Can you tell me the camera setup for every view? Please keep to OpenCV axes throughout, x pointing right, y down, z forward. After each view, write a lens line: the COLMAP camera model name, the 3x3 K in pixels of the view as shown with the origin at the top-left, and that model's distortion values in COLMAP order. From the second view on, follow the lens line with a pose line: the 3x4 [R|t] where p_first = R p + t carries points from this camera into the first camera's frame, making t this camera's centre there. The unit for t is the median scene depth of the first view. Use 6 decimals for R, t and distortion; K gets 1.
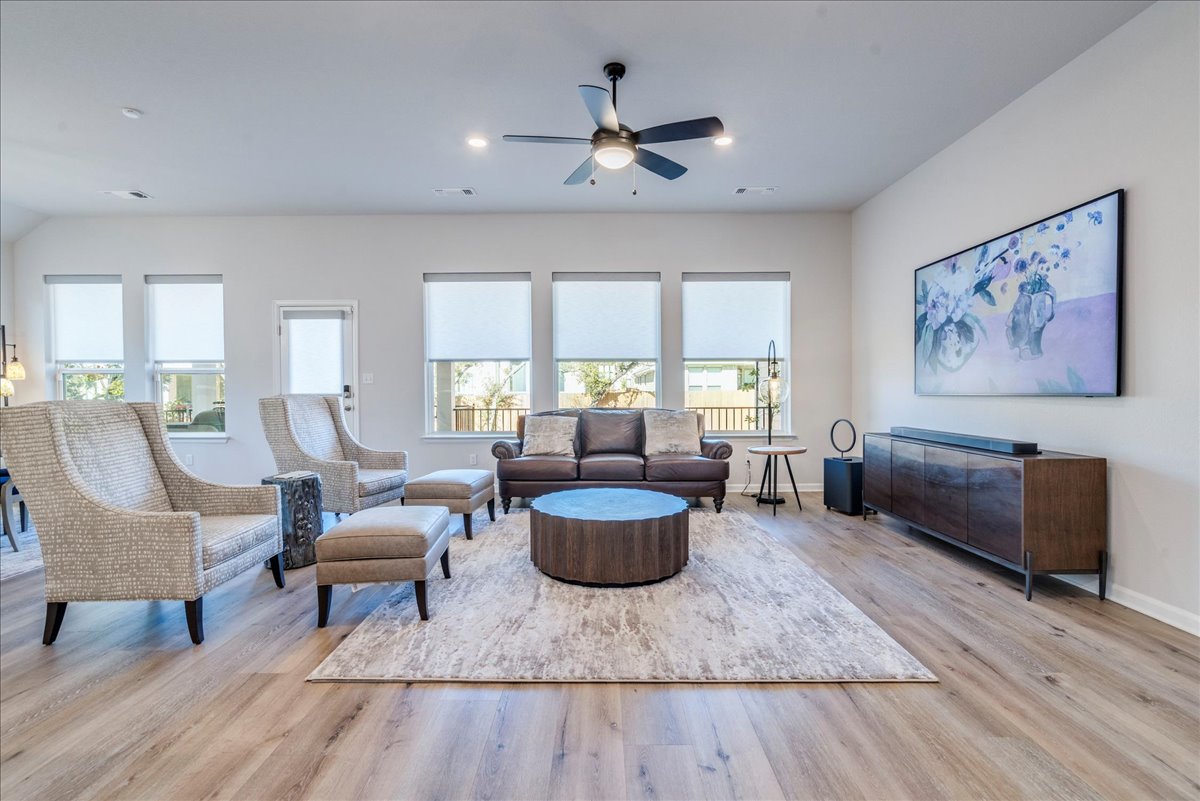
lens RADIAL K [[551.6, 0, 596.3], [0, 551.6, 399.2], [0, 0, 1]] dist [0.000108, 0.000082]
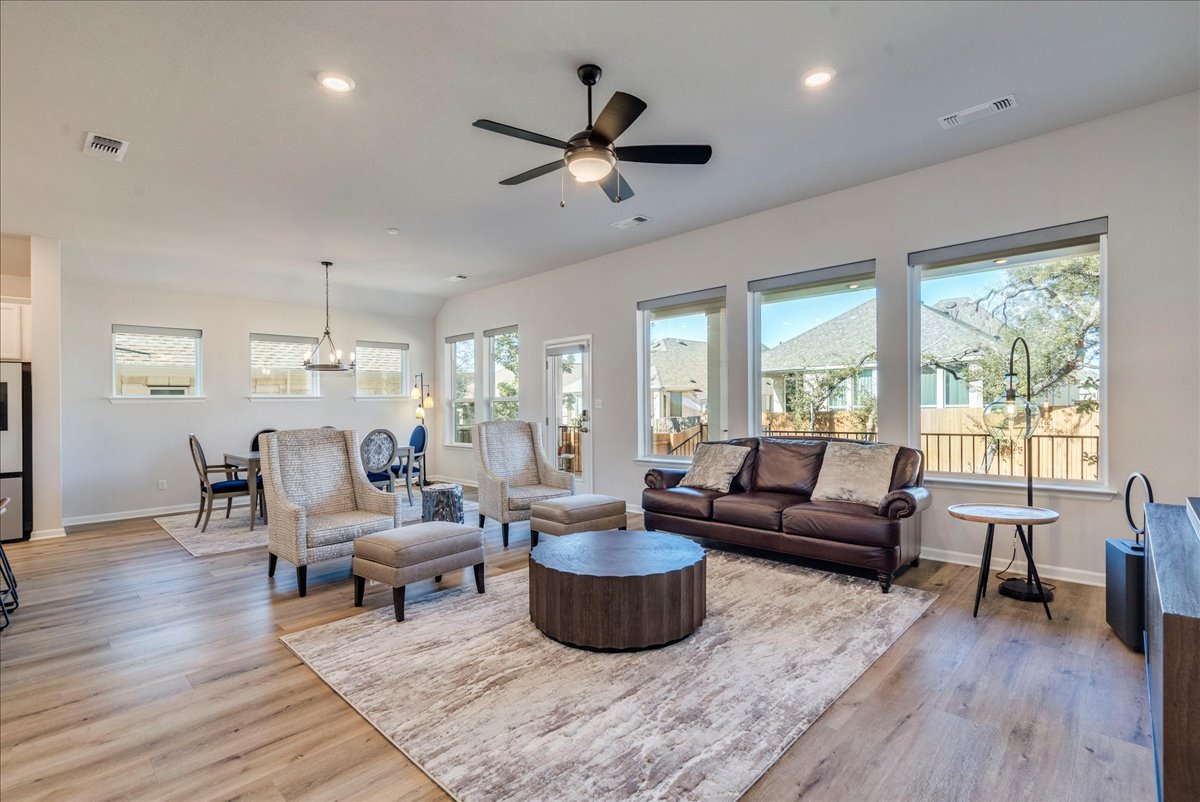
lens RADIAL K [[552.5, 0, 599.2], [0, 552.5, 409.5], [0, 0, 1]] dist [-0.001706, 0.000078]
pose [[0.725361, -0.004533, -0.688354, 0.645561], [0.002284, 0.999989, -0.004178, -0.038450], [0.688365, 0.001459, 0.725363, 0.343376]]
